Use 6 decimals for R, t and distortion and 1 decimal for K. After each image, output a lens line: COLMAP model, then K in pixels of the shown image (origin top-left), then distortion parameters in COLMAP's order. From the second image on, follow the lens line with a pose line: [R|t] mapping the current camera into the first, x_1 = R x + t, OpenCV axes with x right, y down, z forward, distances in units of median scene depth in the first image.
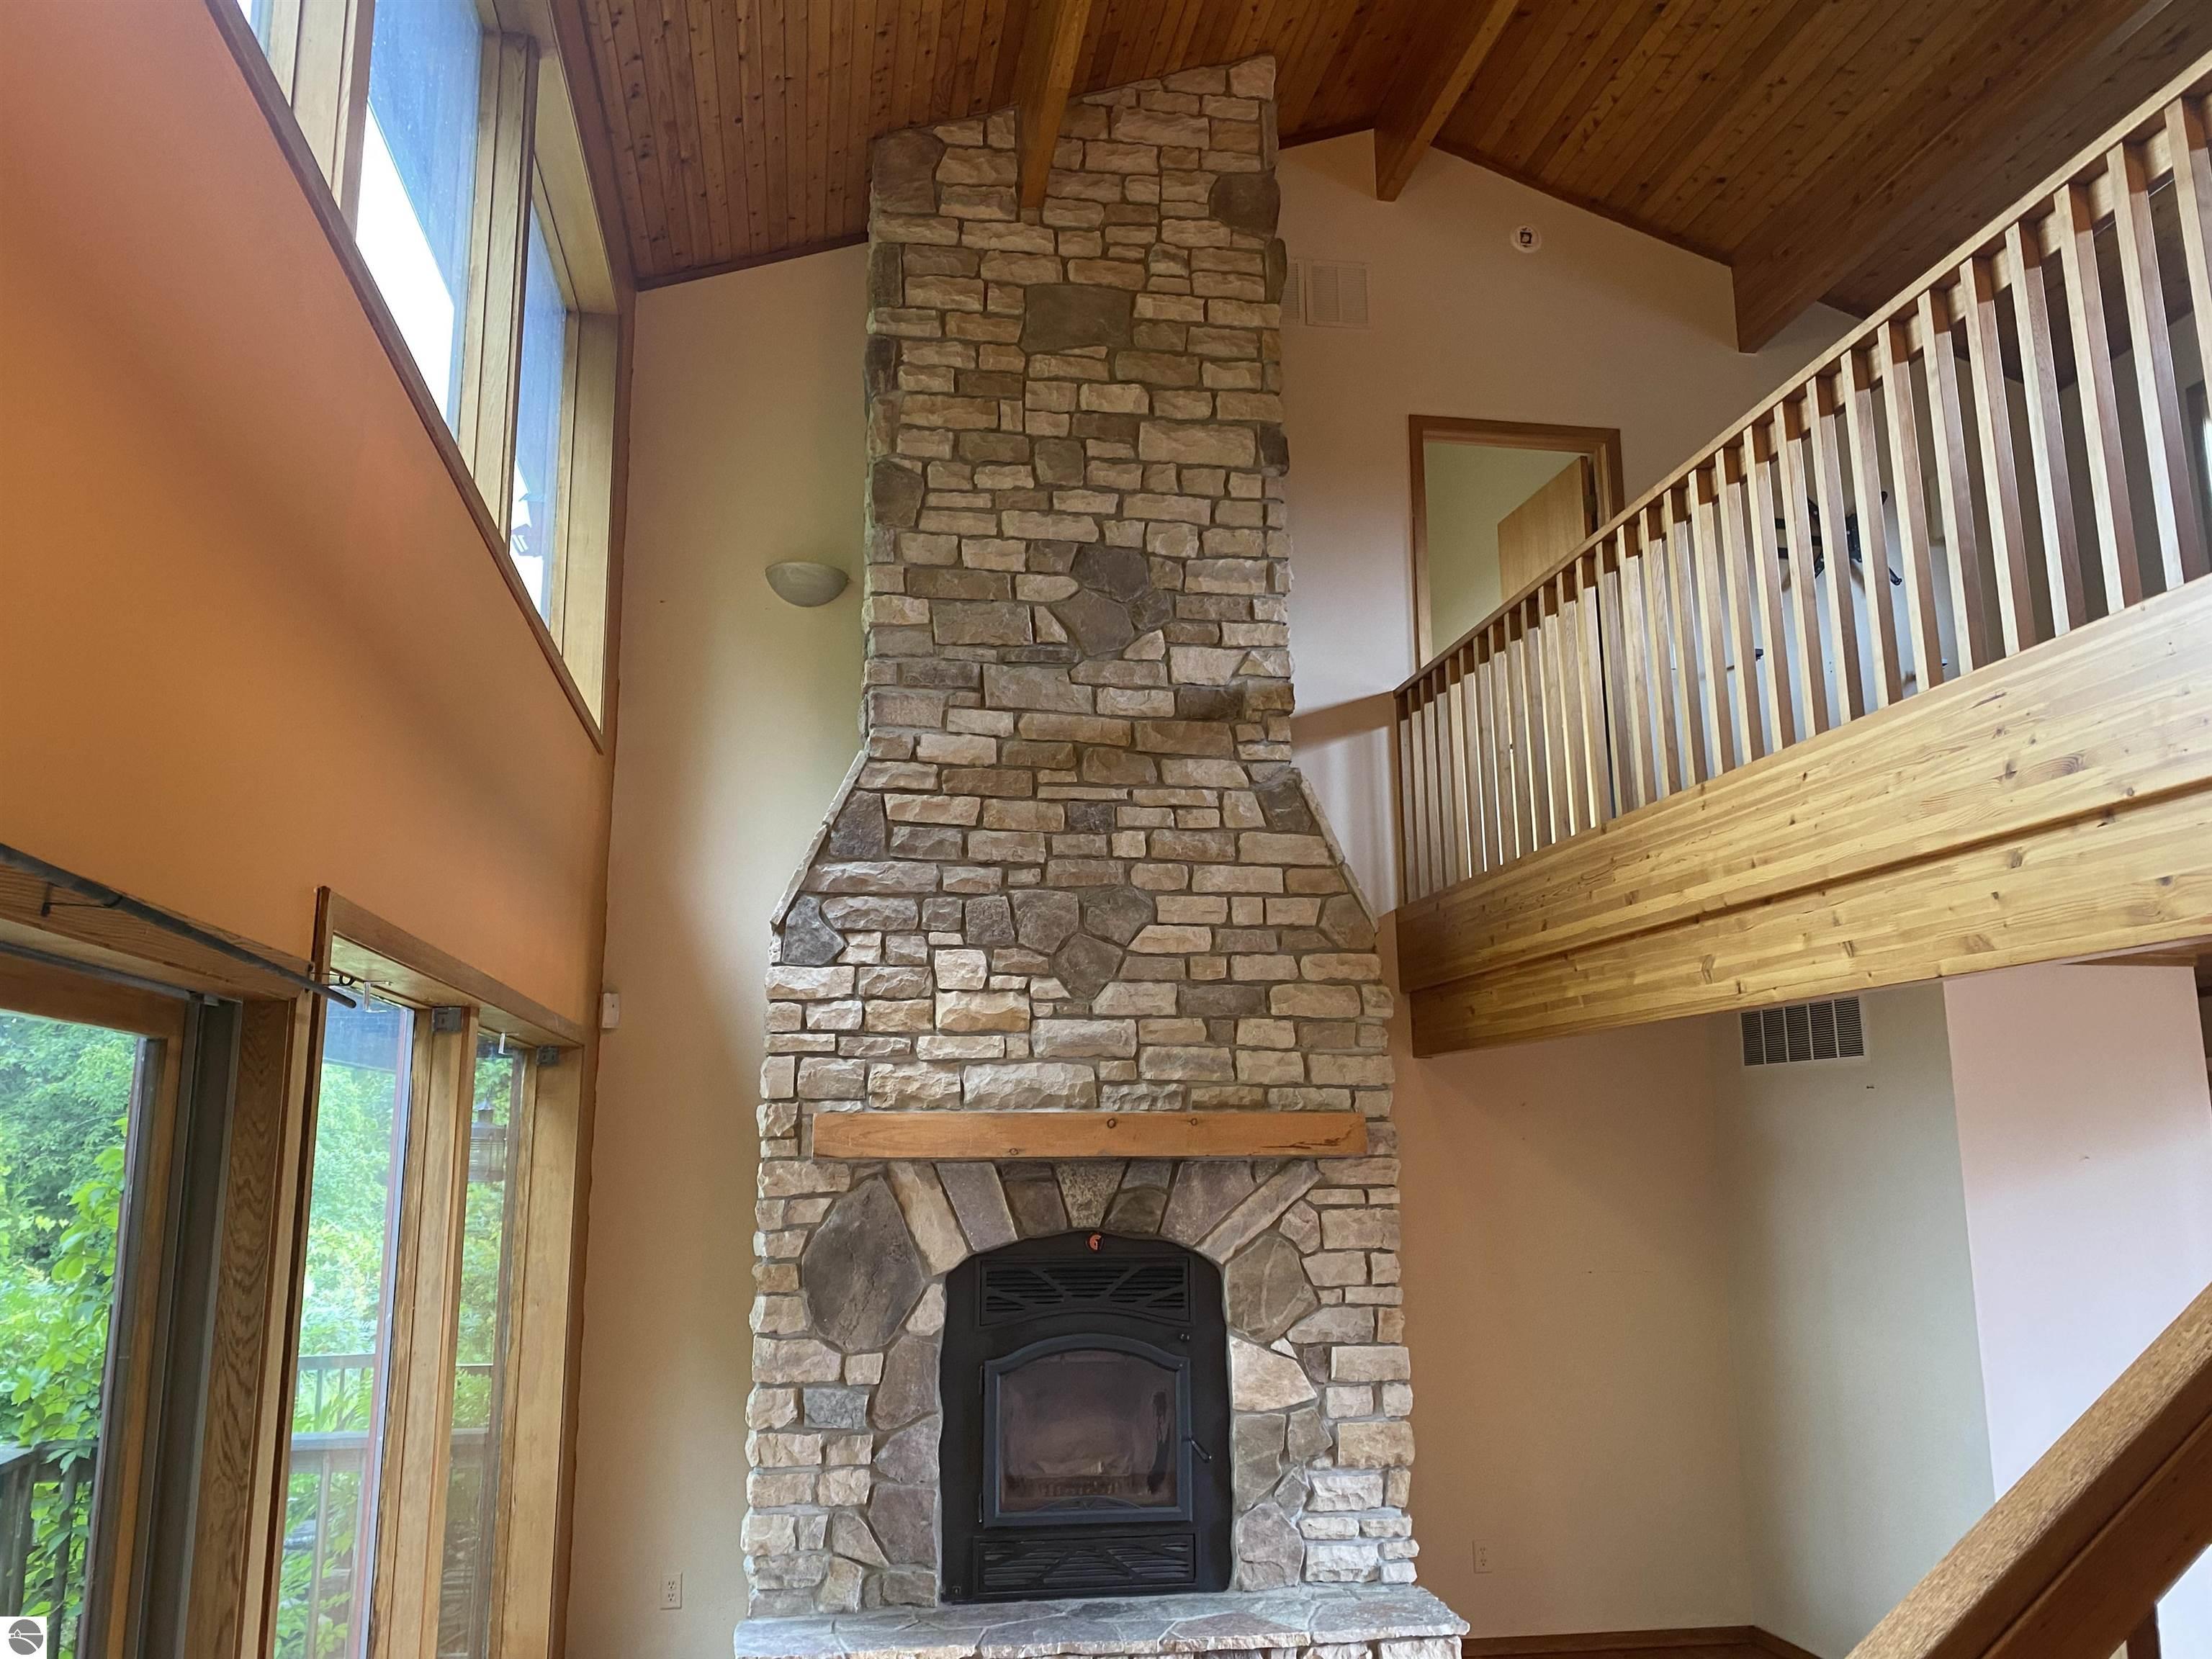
lens RADIAL K [[1699.8, 0, 1080.2], [0, 1699.8, 815.5], [0, 0, 1]] dist [0.056729, -0.049697]
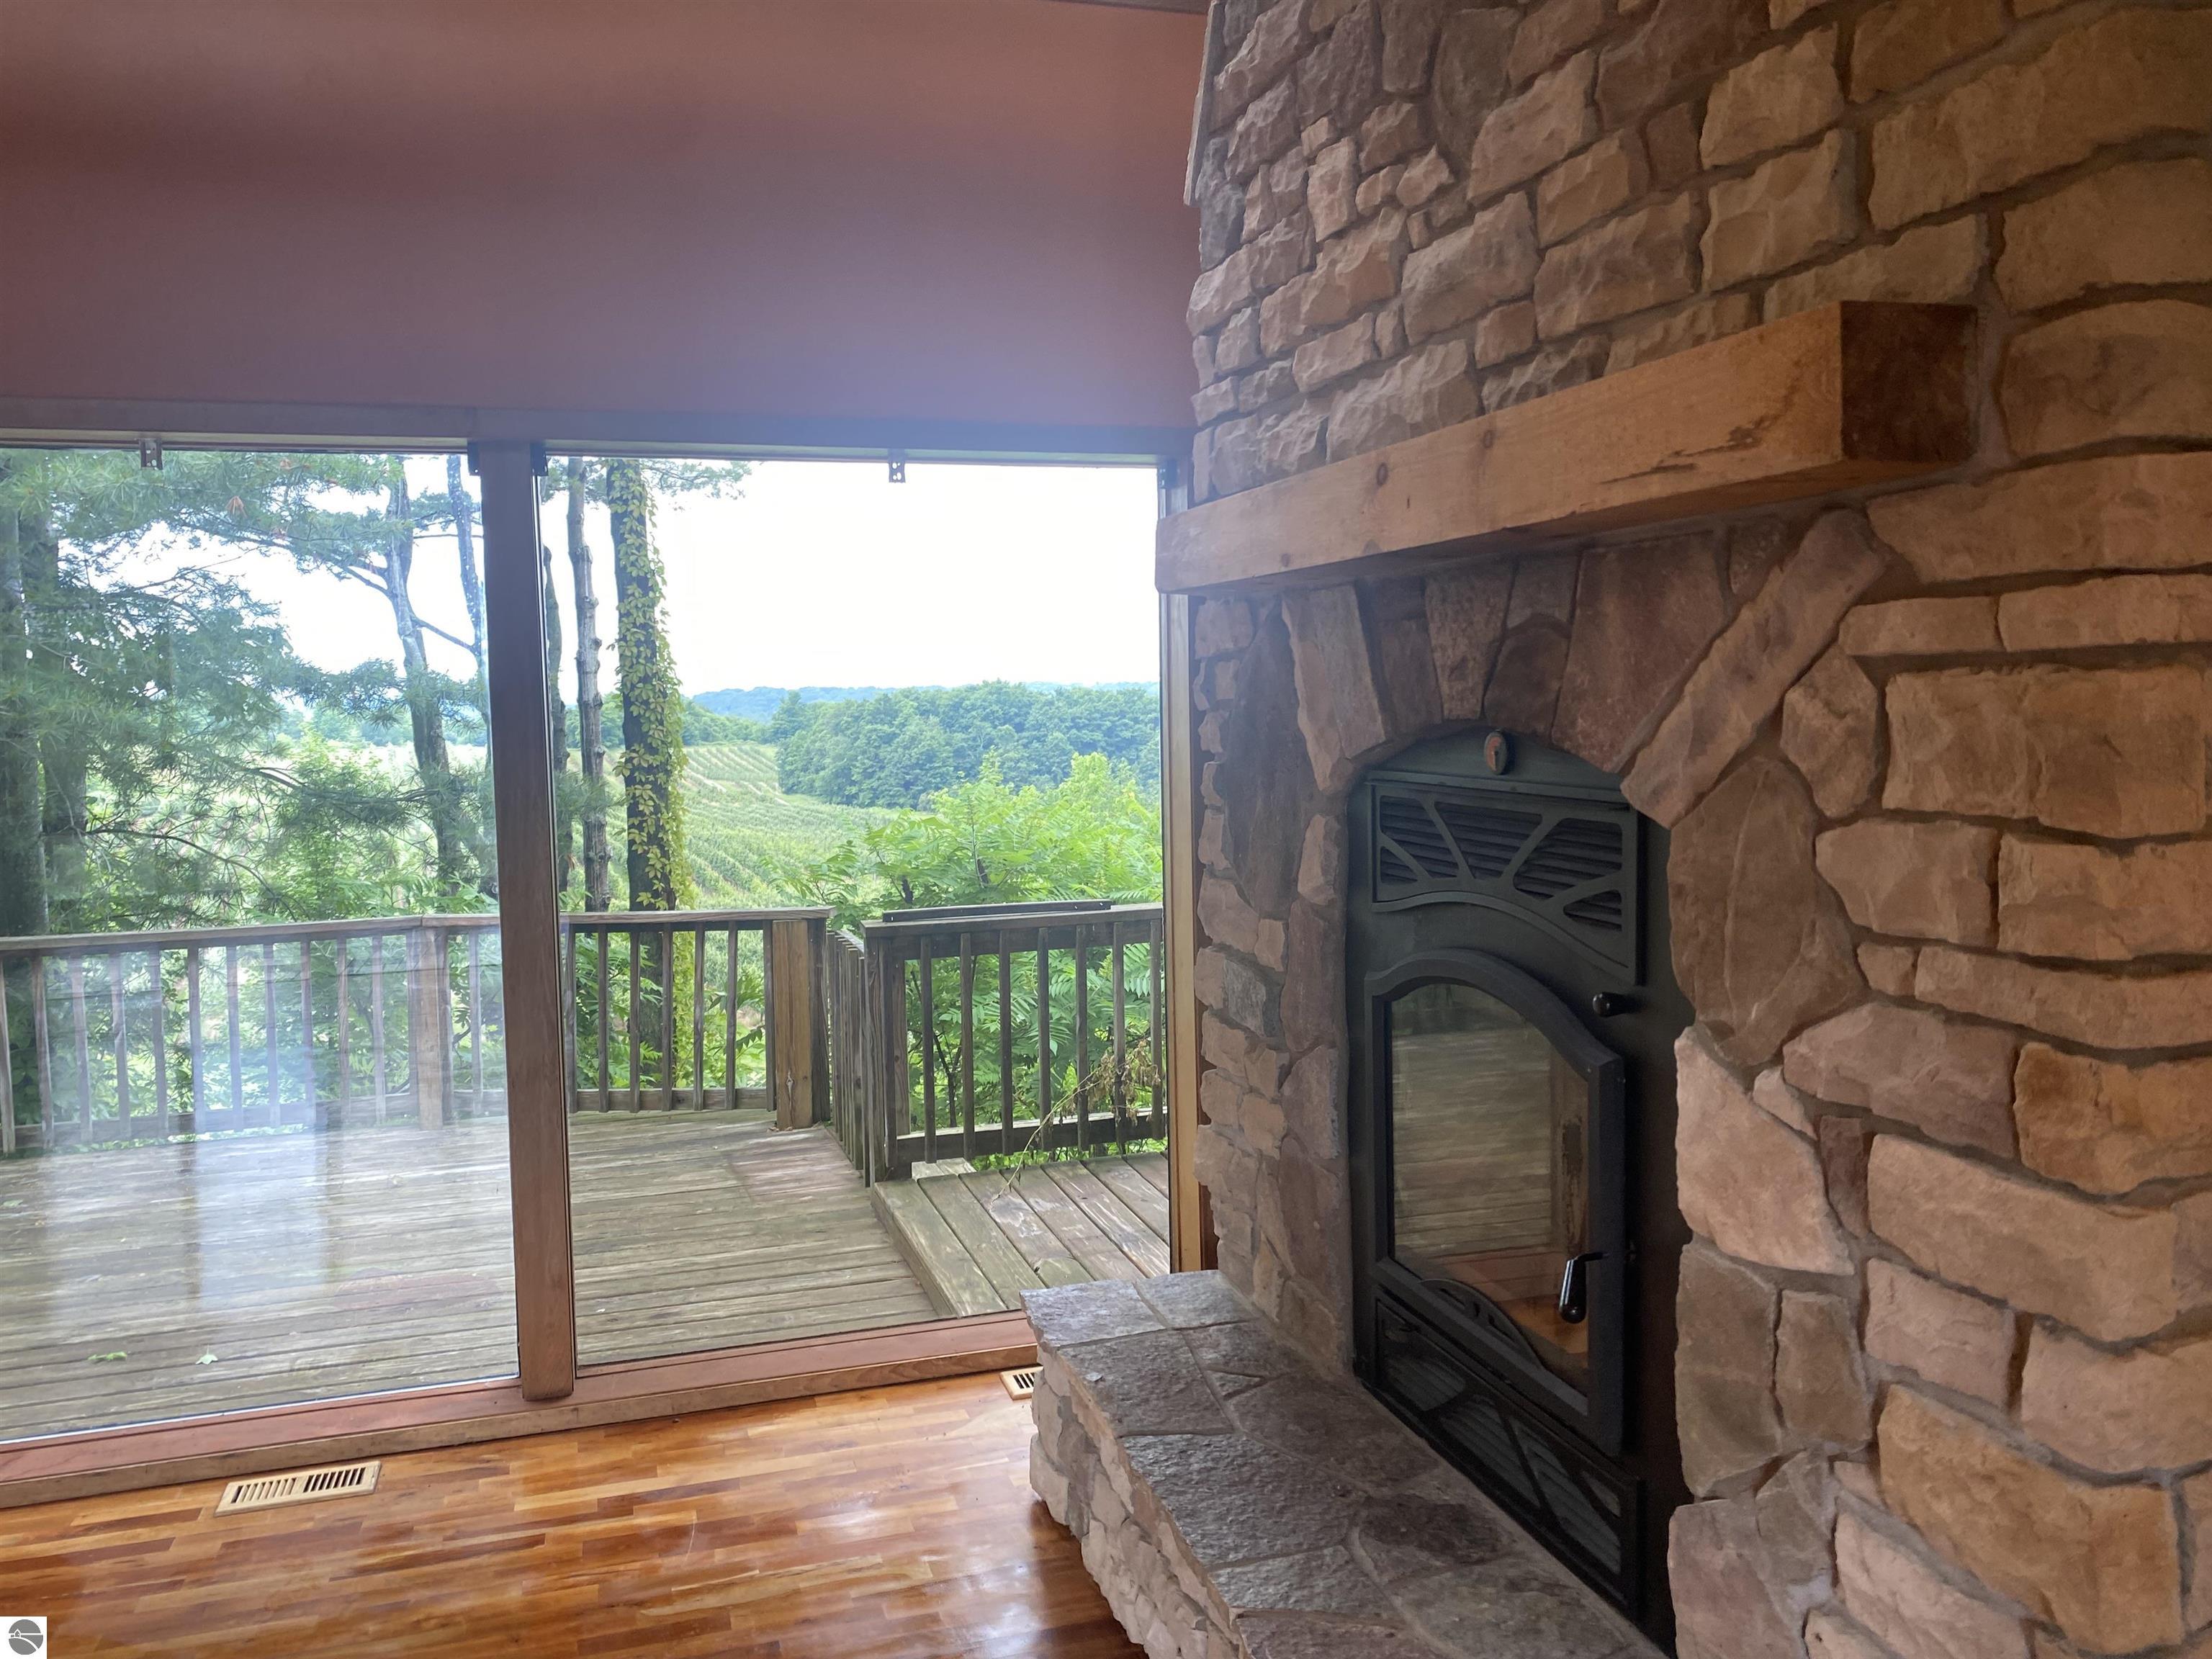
lens RADIAL K [[1699.8, 0, 1091.3], [0, 1699.8, 798.1], [0, 0, 1]] dist [0.056729, -0.049697]
pose [[0.119354, 0.063587, -0.990813, 0.408599], [0.208100, 0.974178, 0.087587, 0.198503], [0.970798, -0.216642, 0.103040, 0.836937]]
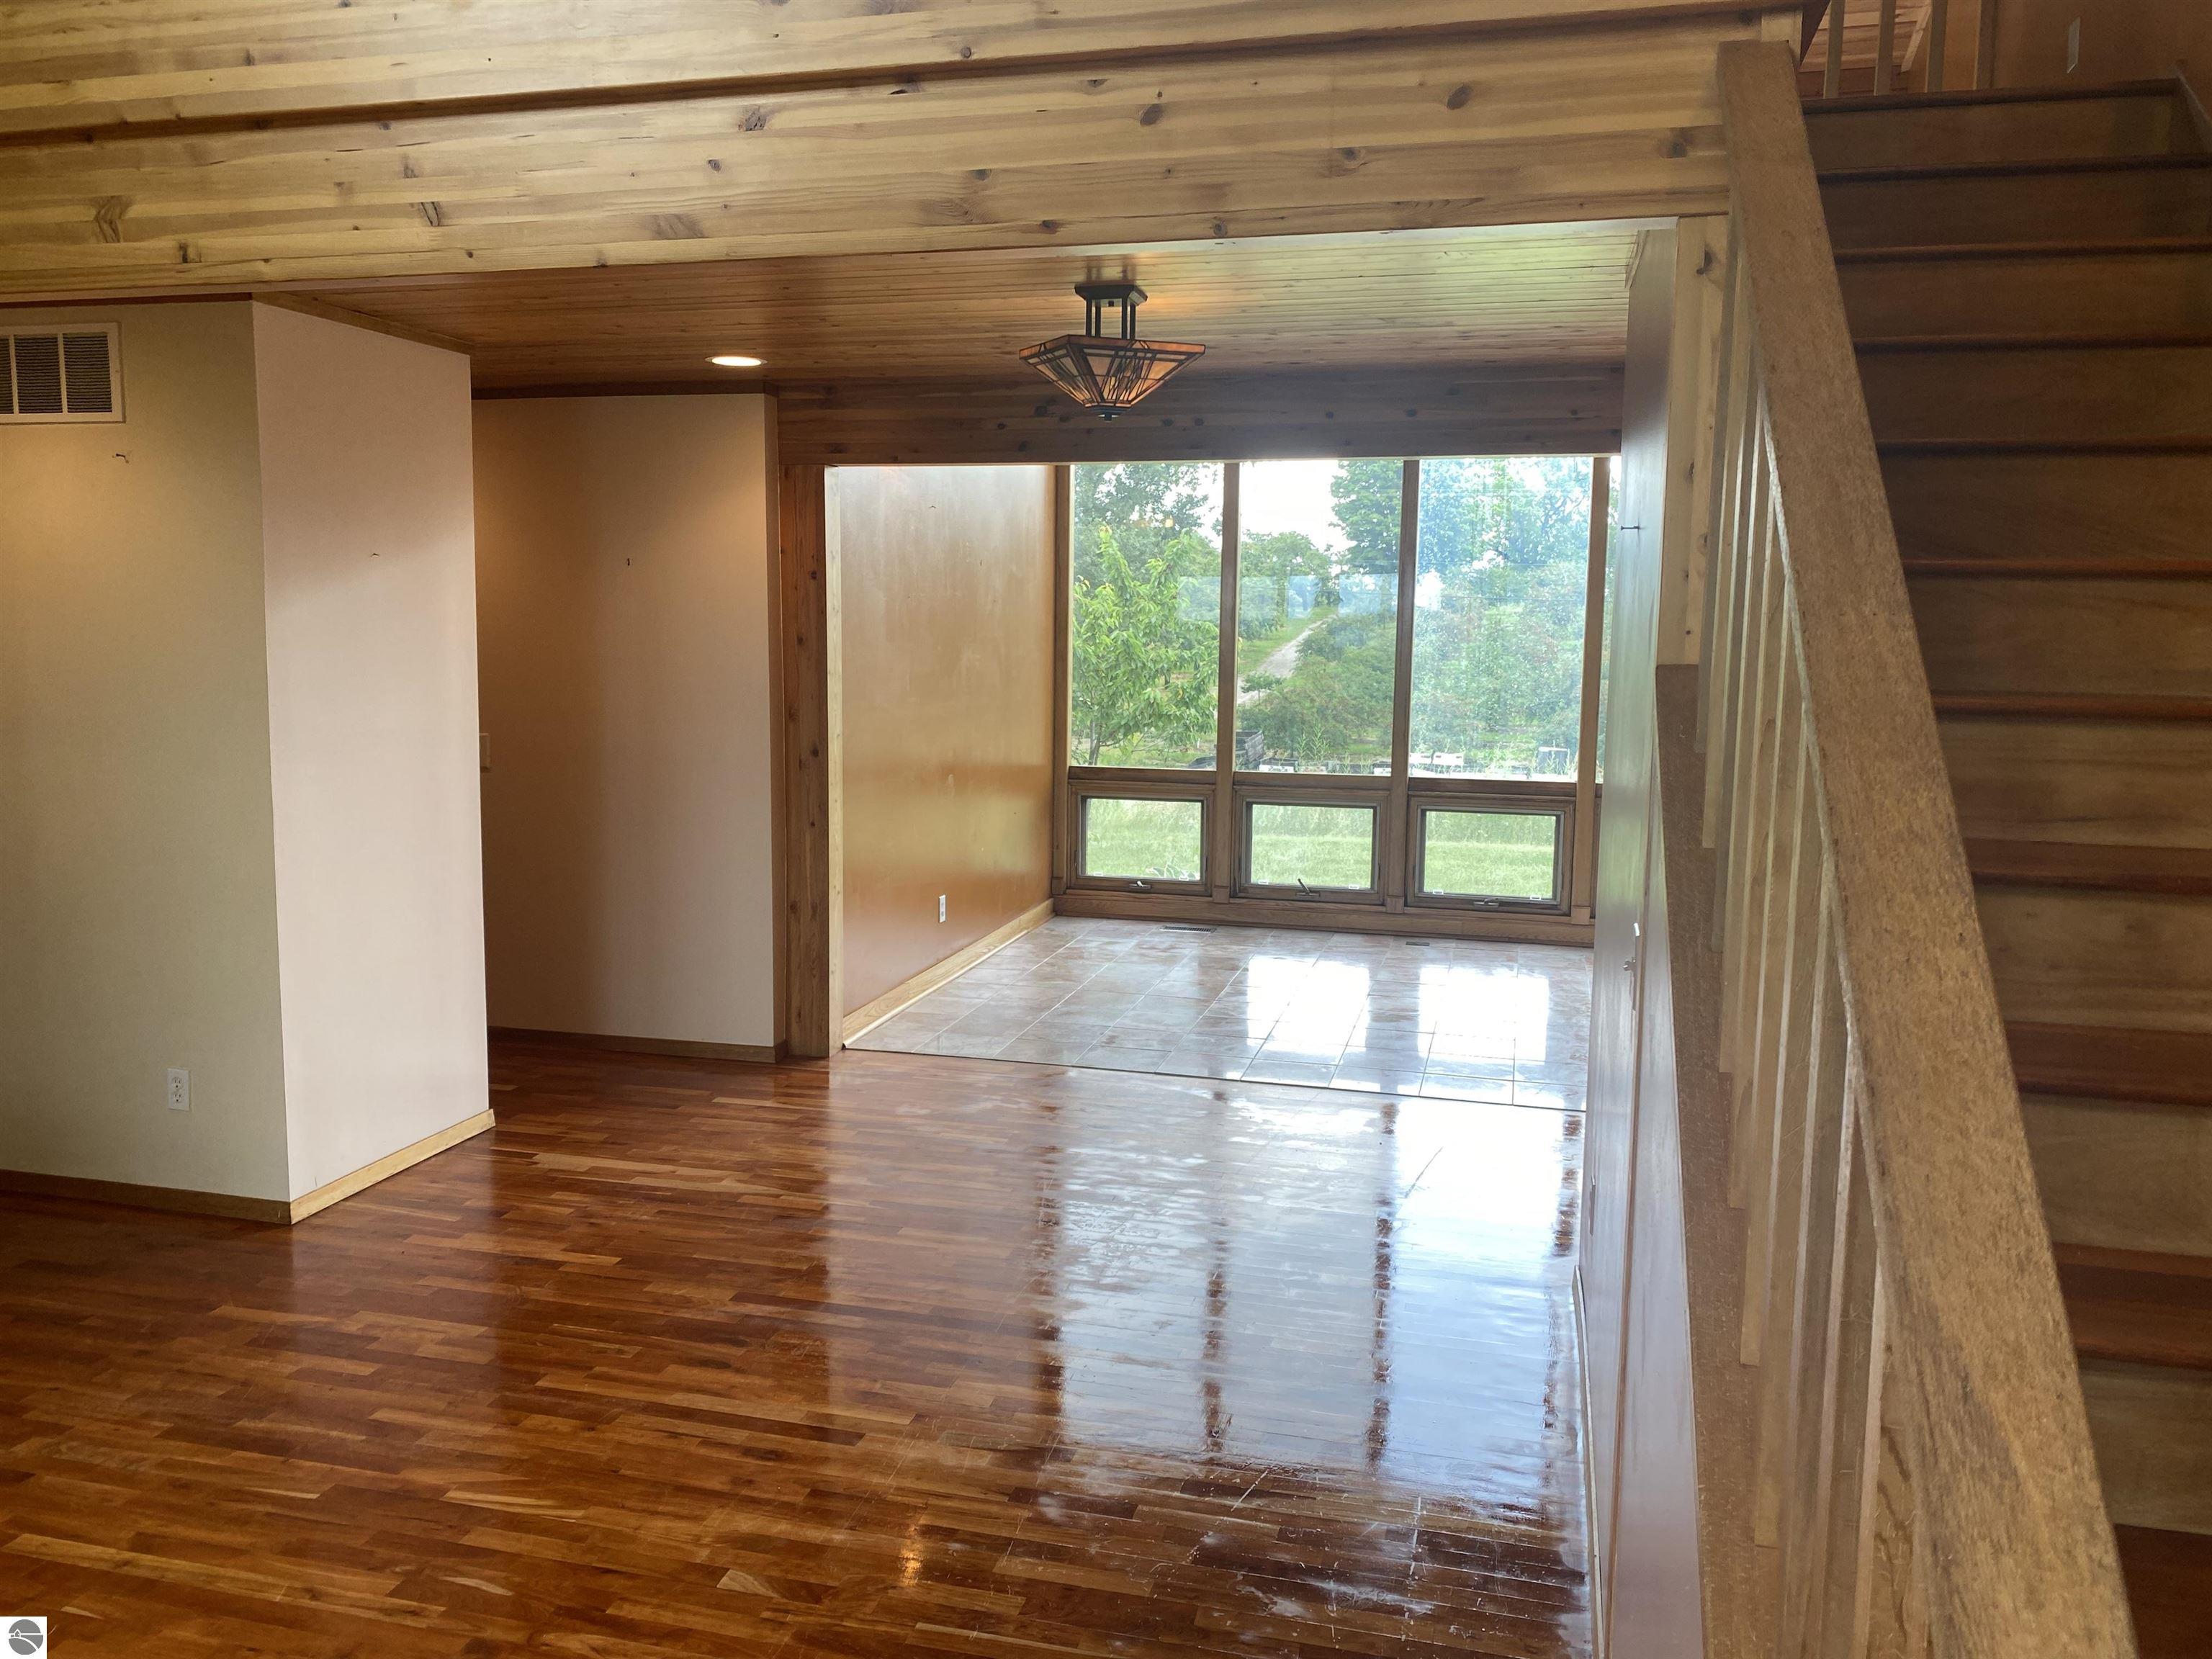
lens RADIAL K [[1699.8, 0, 1085.4], [0, 1699.8, 816.5], [0, 0, 1]] dist [0.056729, -0.049697]
pose [[0.413925, -0.097972, 0.905024, -0.069700], [-0.187495, 0.963699, 0.190077, 0.088359], [-0.890793, -0.248365, 0.380530, 0.288943]]
